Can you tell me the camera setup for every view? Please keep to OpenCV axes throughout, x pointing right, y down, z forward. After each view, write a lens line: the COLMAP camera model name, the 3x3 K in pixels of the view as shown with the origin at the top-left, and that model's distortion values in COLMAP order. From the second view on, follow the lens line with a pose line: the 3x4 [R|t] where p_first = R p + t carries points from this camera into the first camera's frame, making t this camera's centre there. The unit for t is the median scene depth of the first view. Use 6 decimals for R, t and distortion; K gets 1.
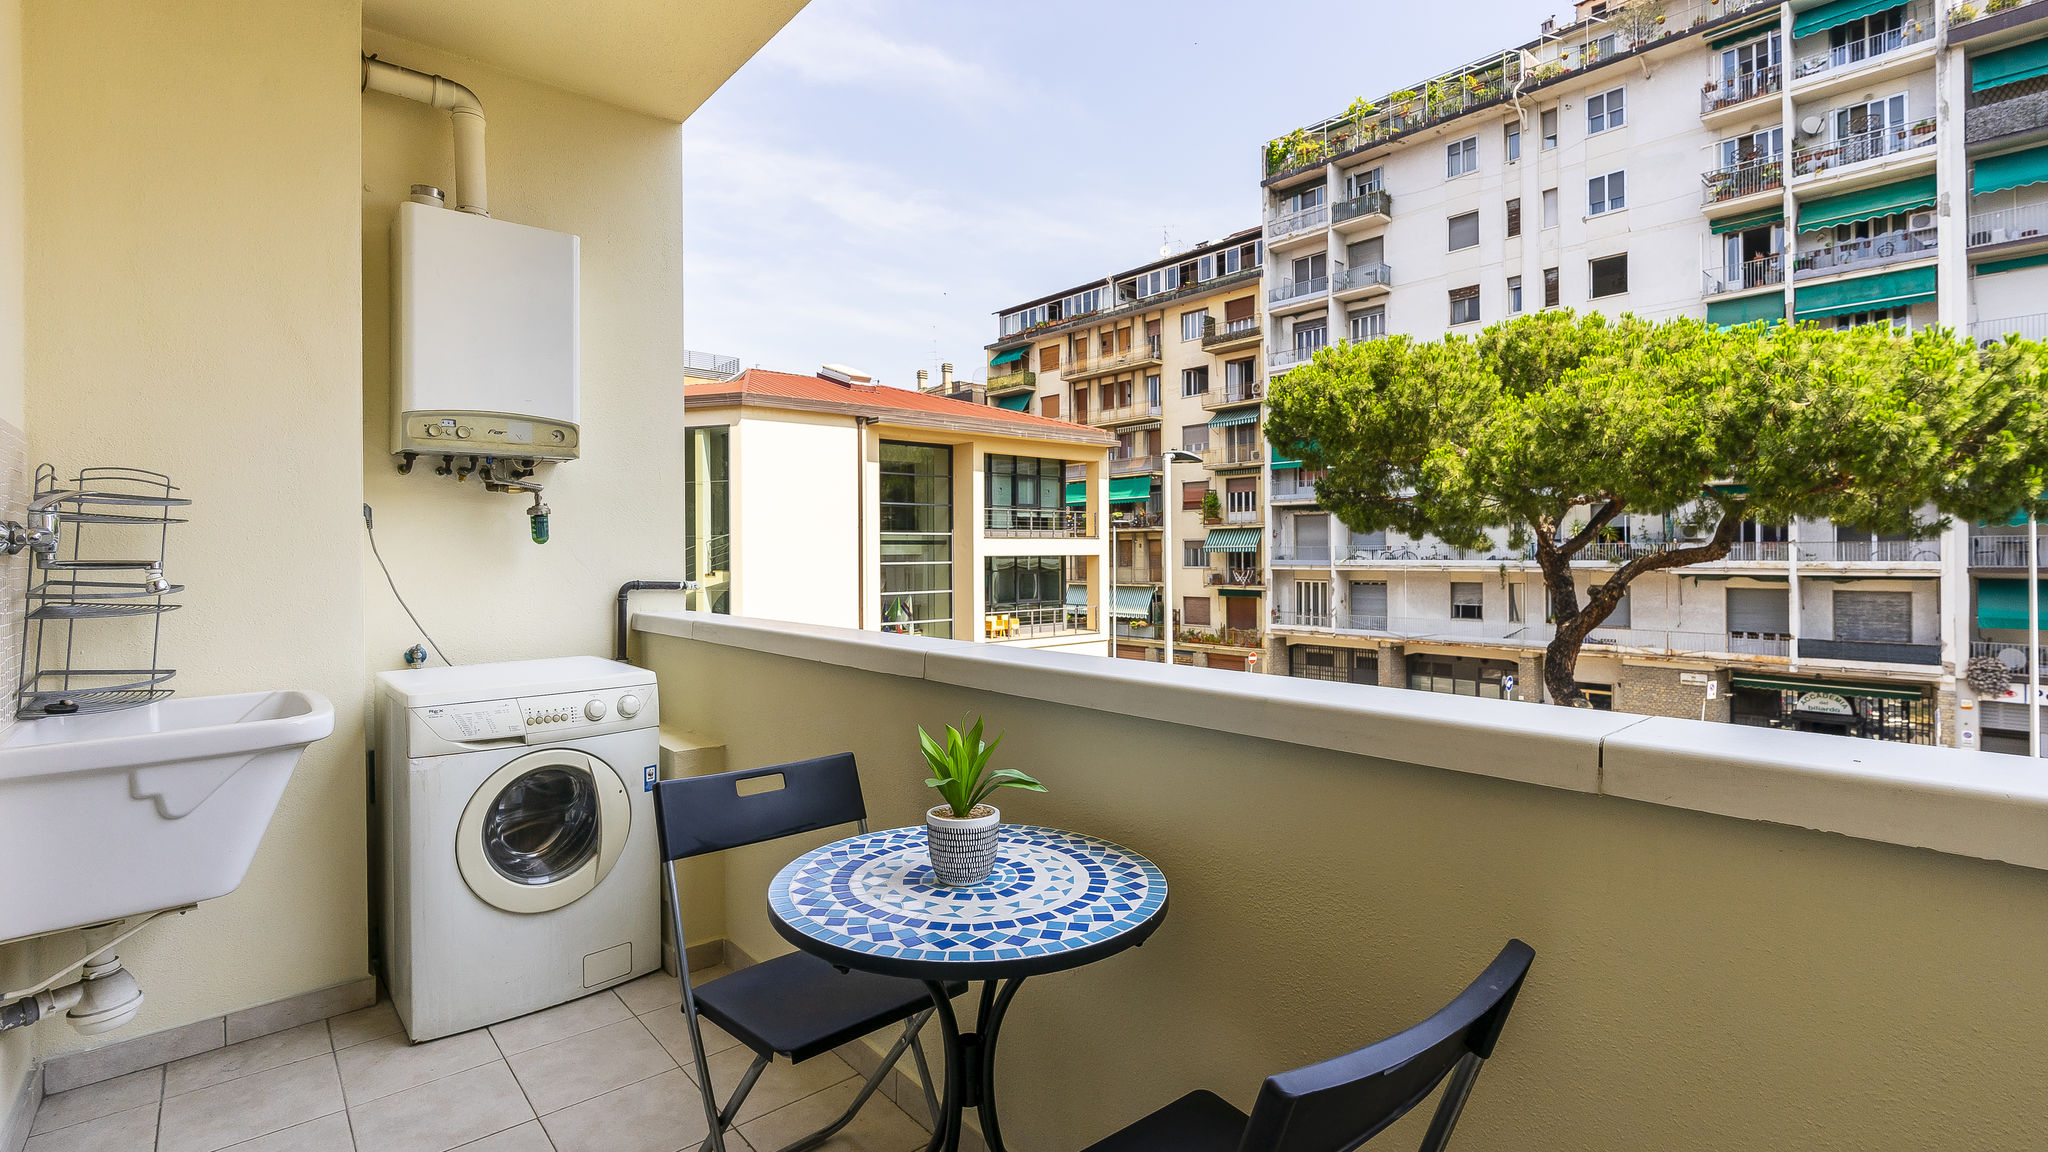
lens RADIAL K [[934.4, 0, 1004.0], [0, 934.4, 555.1], [0, 0, 1]] dist [-0.007381, 0.005387]
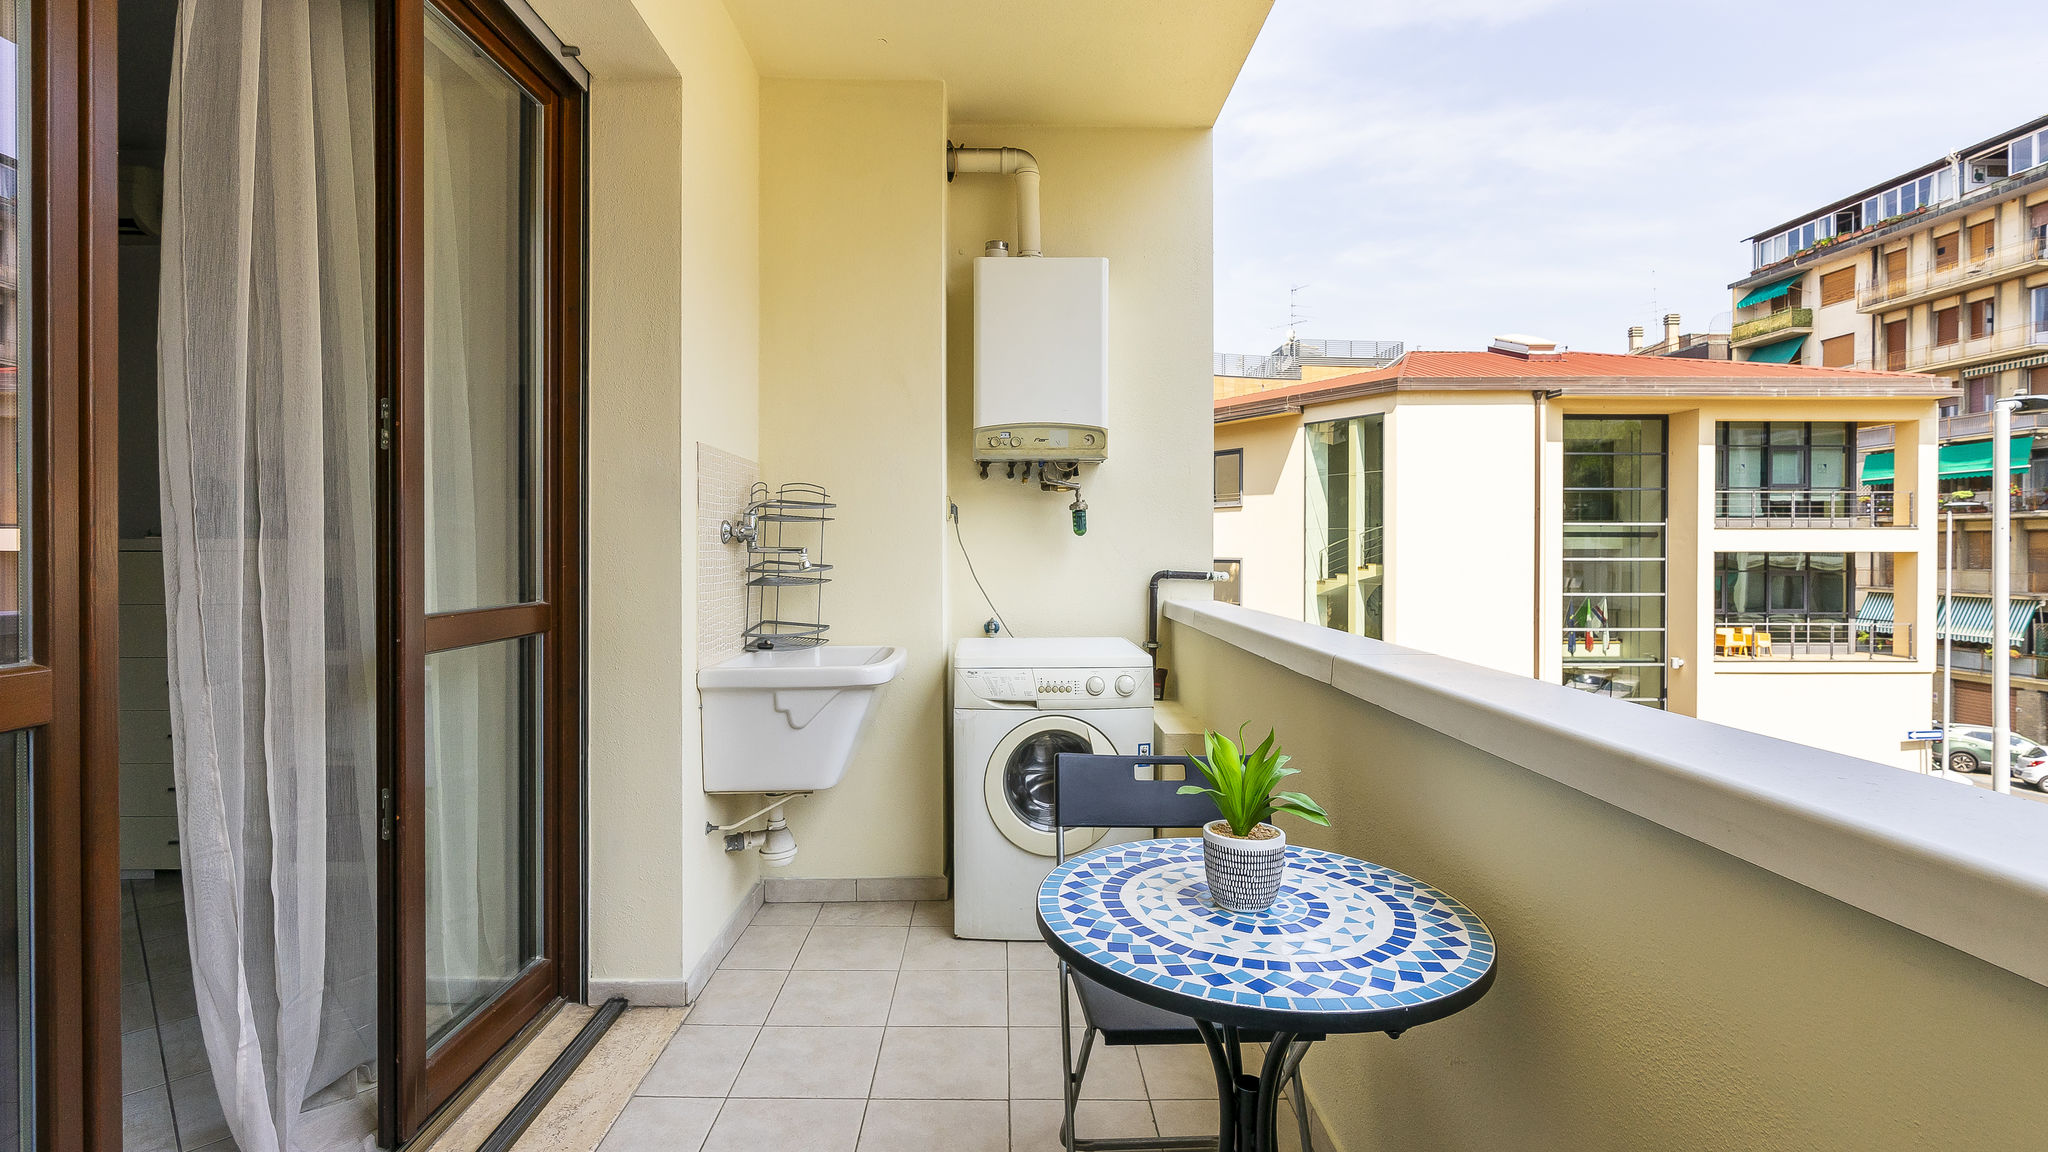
lens RADIAL K [[934.4, 0, 1015.4], [0, 934.4, 556.6], [0, 0, 1]] dist [-0.007381, 0.005387]
pose [[0.765746, 0.014261, -0.642985, 0.185131], [-0.007991, 0.999888, 0.012660, -0.000641], [0.643093, -0.004557, 0.765774, 0.082693]]
